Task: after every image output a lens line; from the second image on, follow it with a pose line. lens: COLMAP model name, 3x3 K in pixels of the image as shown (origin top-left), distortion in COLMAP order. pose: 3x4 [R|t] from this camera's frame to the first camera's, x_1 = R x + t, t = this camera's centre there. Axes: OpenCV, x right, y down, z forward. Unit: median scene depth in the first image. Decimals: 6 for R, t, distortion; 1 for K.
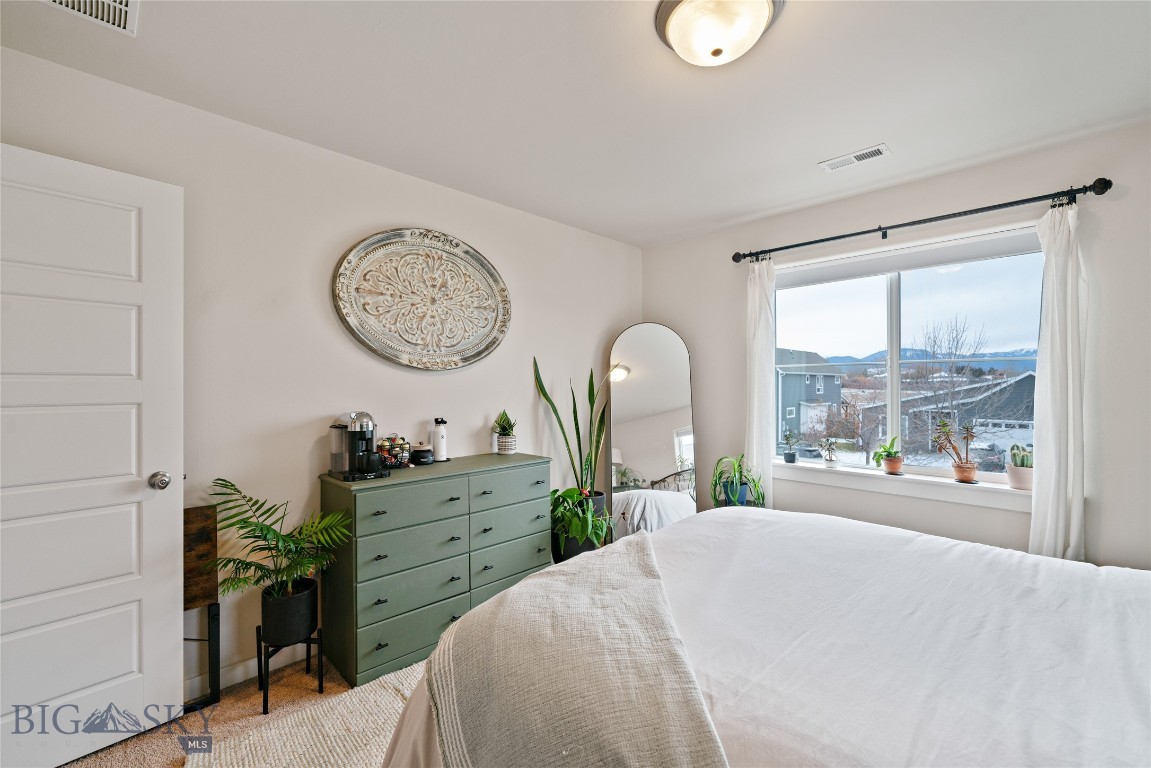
lens RADIAL K [[475.3, 0, 572.7], [0, 475.3, 389.5], [0, 0, 1]] dist [-0.001716, -0.000207]
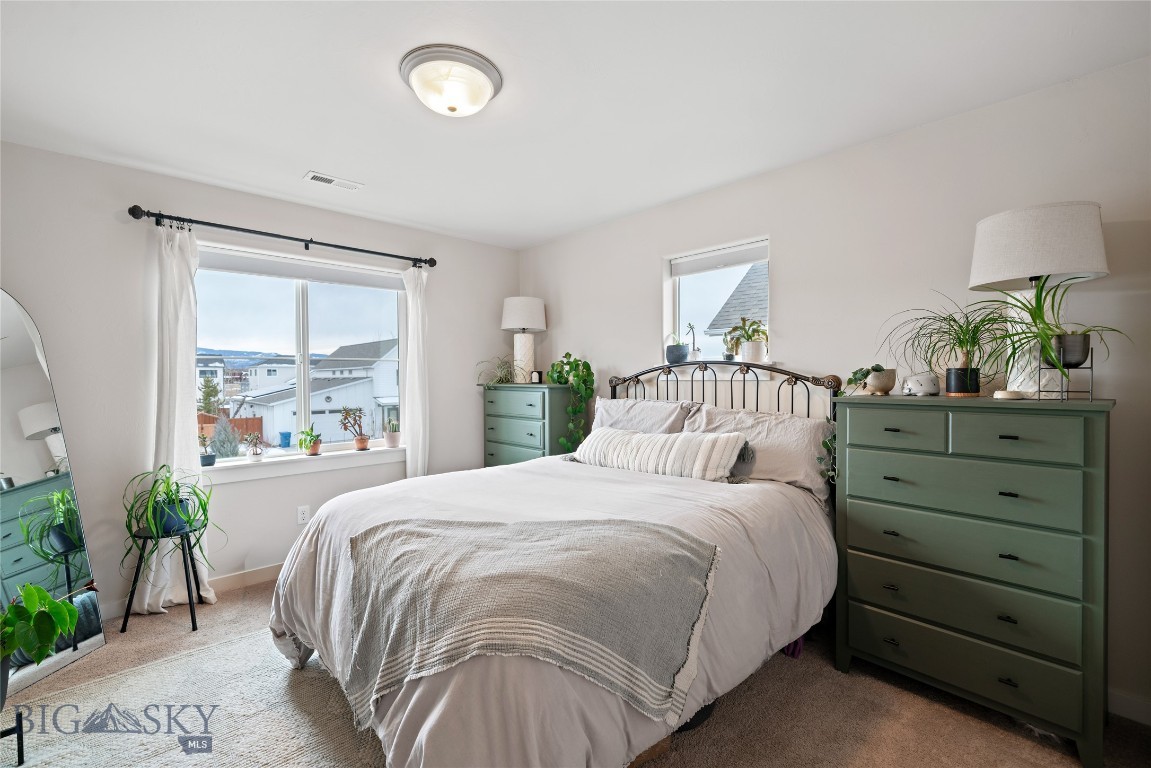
lens RADIAL K [[475.3, 0, 571.0], [0, 475.3, 377.0], [0, 0, 1]] dist [-0.001716, -0.000207]
pose [[0.046842, 0.004636, 0.998892, -0.453078], [0.019028, 0.999804, -0.005533, 0.007023], [-0.998721, 0.019266, 0.046745, 0.316939]]
